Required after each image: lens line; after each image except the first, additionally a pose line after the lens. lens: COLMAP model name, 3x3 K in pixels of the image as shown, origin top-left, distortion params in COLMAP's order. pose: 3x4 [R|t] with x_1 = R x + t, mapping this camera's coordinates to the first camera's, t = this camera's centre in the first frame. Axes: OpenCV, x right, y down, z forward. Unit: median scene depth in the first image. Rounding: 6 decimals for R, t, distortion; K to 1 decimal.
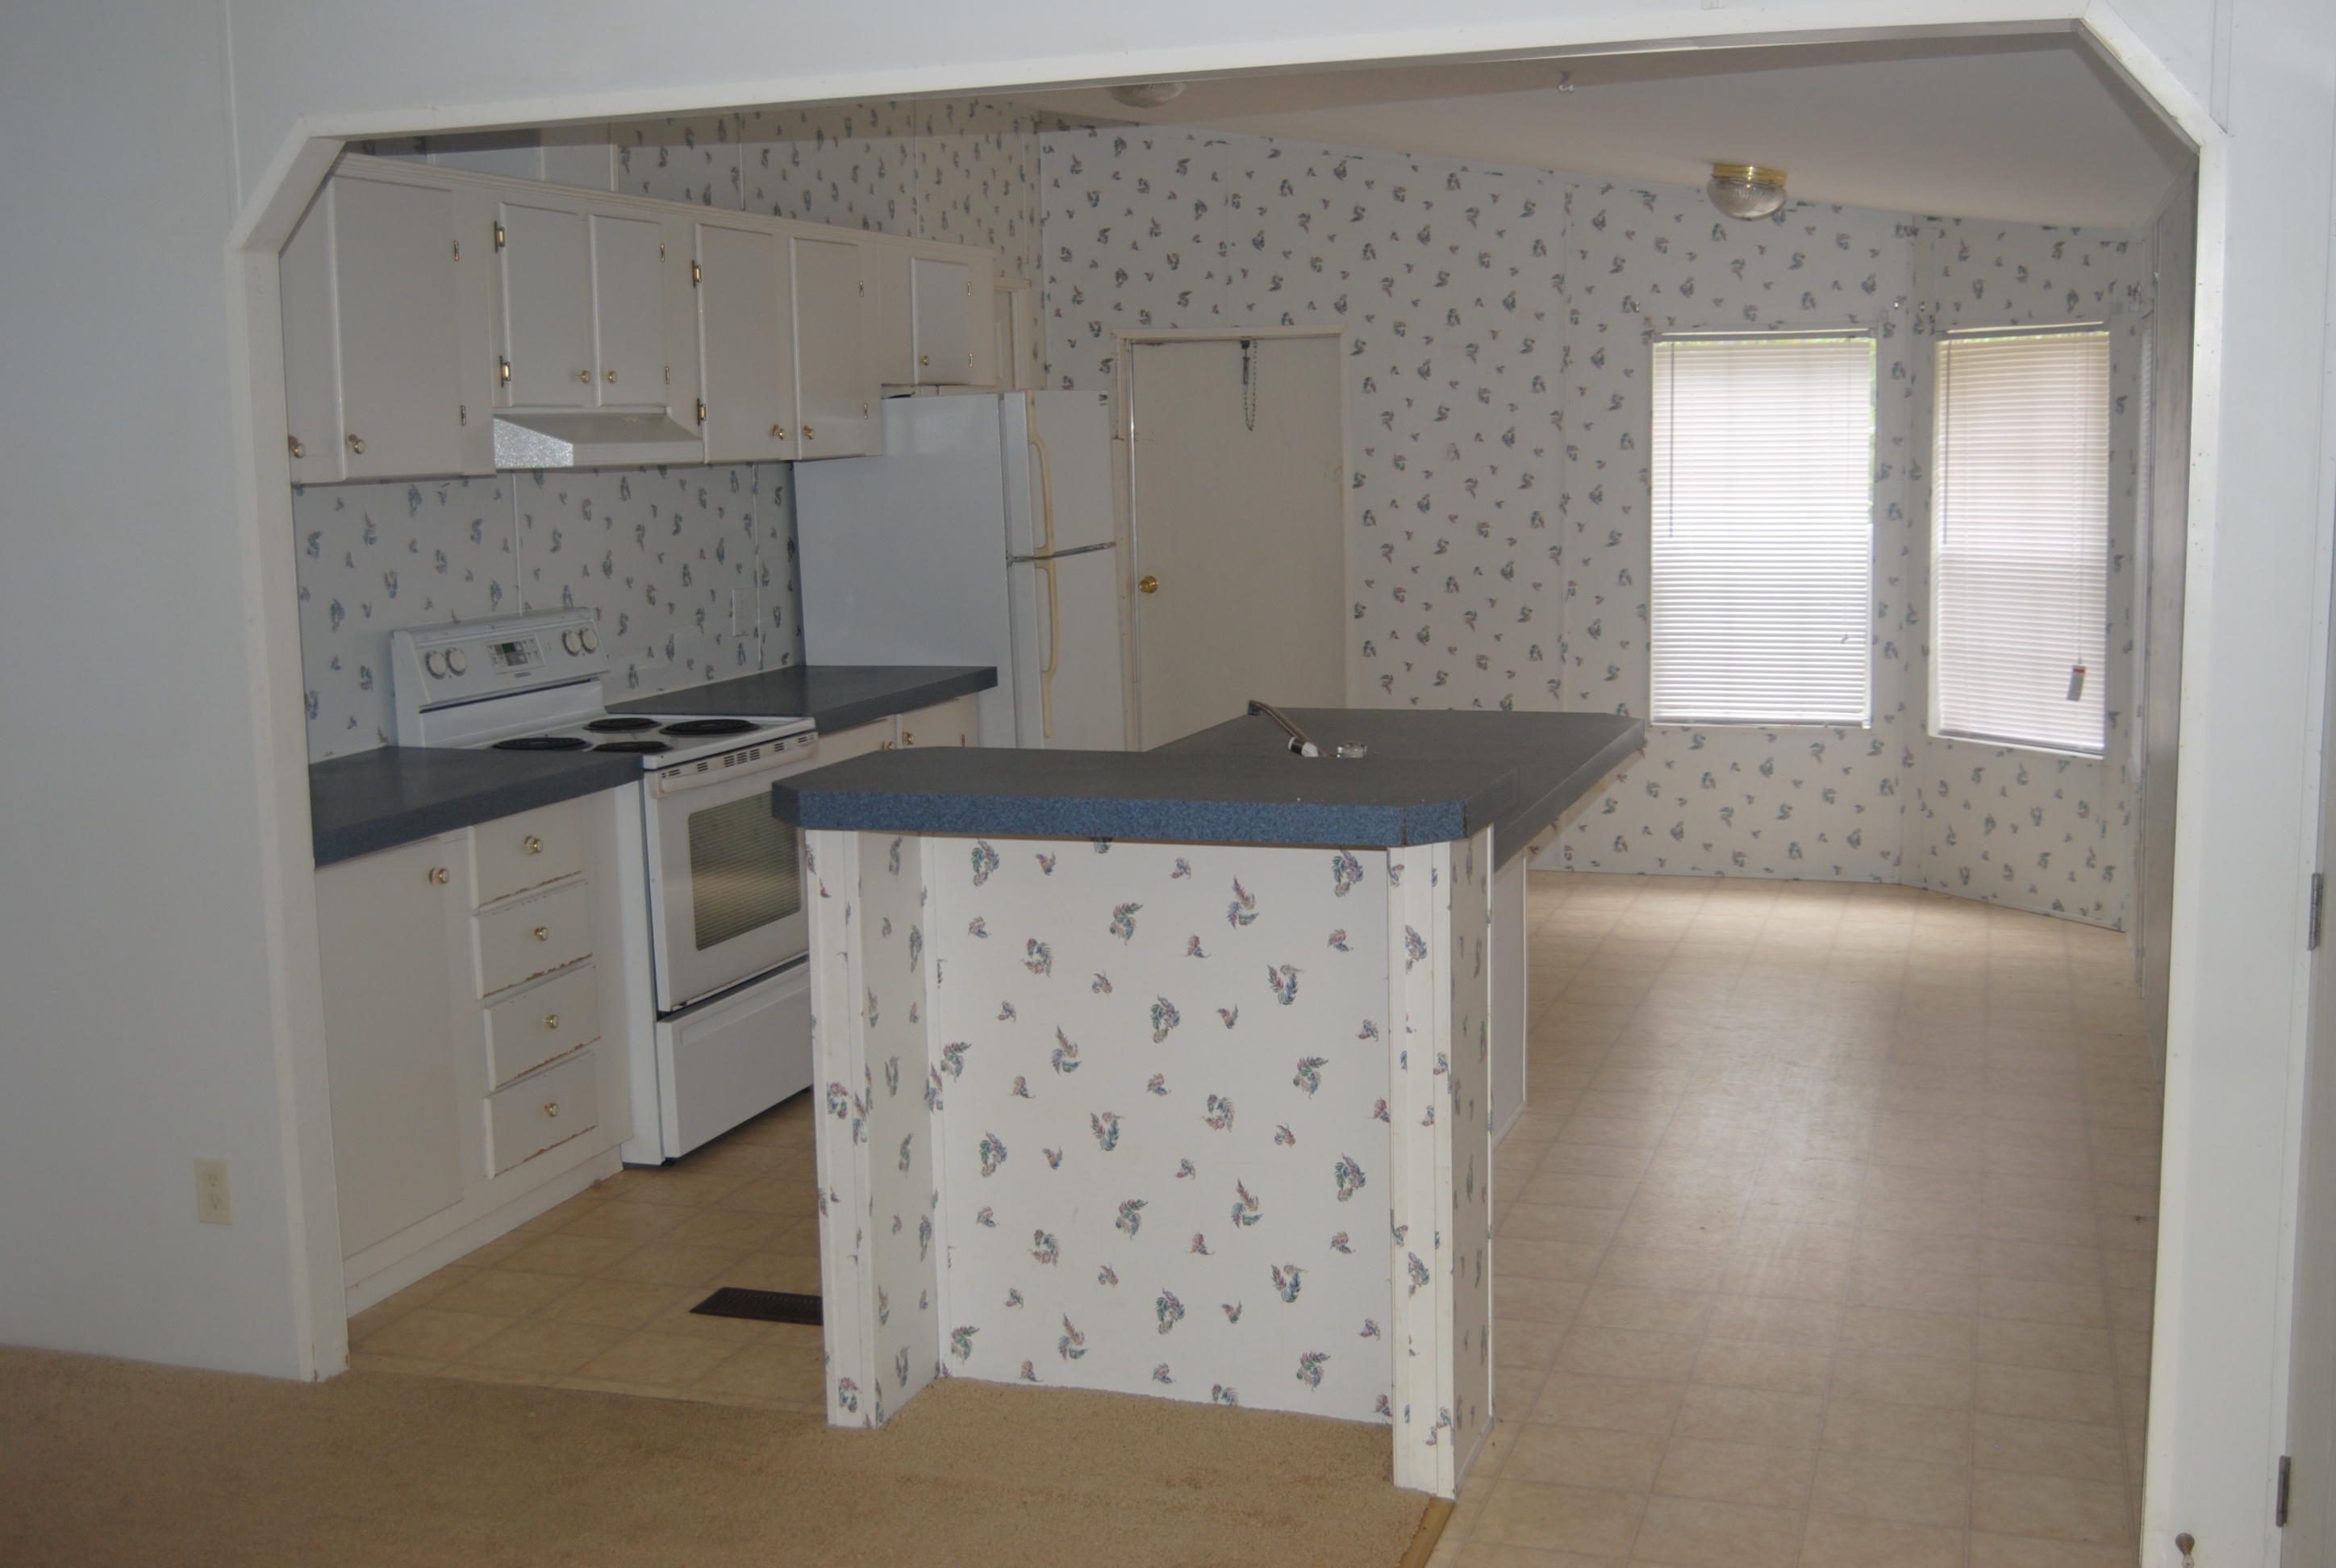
lens RADIAL K [[2511.0, 0, 1168.2], [0, 2511.0, 793.1], [0, 0, 1]] dist [-0.063560, 0.000000]
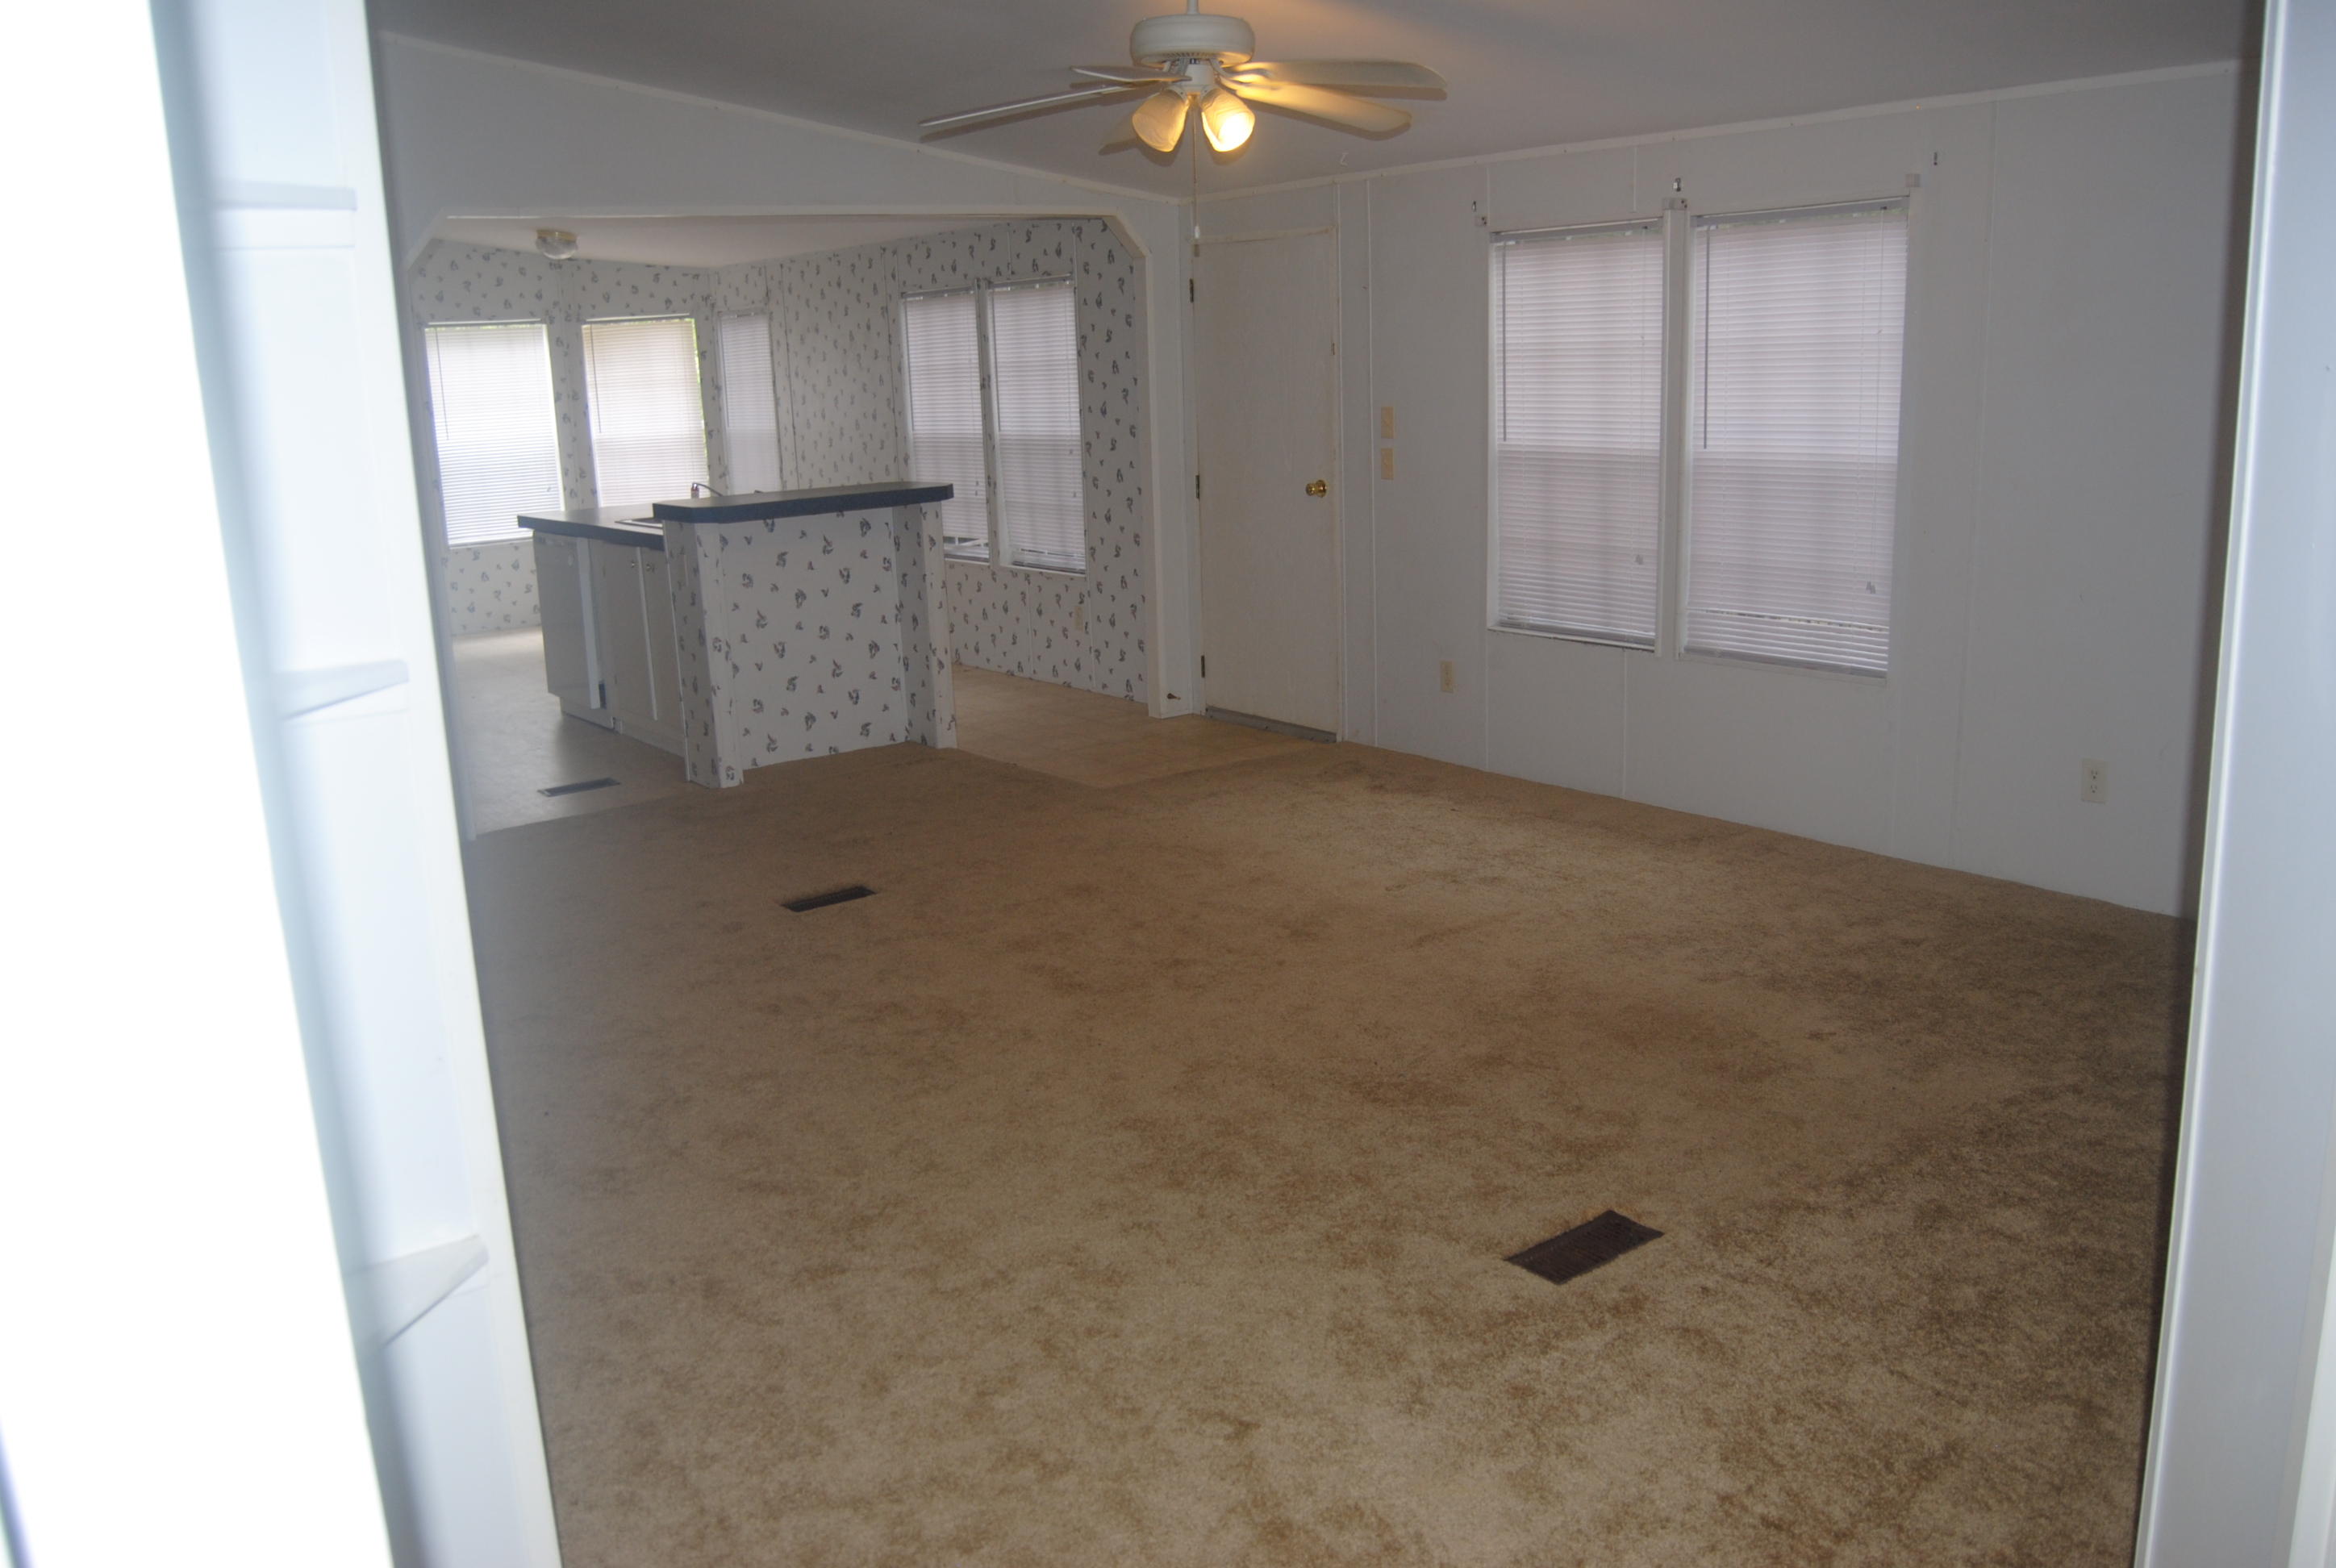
lens RADIAL K [[1900.6, 0, 1172.0], [0, 1900.6, 780.2], [0, 0, 1]] dist [-0.081453, -0.001622]
pose [[0.574654, -0.185215, 0.797163, -1.270635], [0.141693, 0.981861, 0.125986, 0.081676], [-0.806038, 0.040554, 0.590473, -0.365965]]
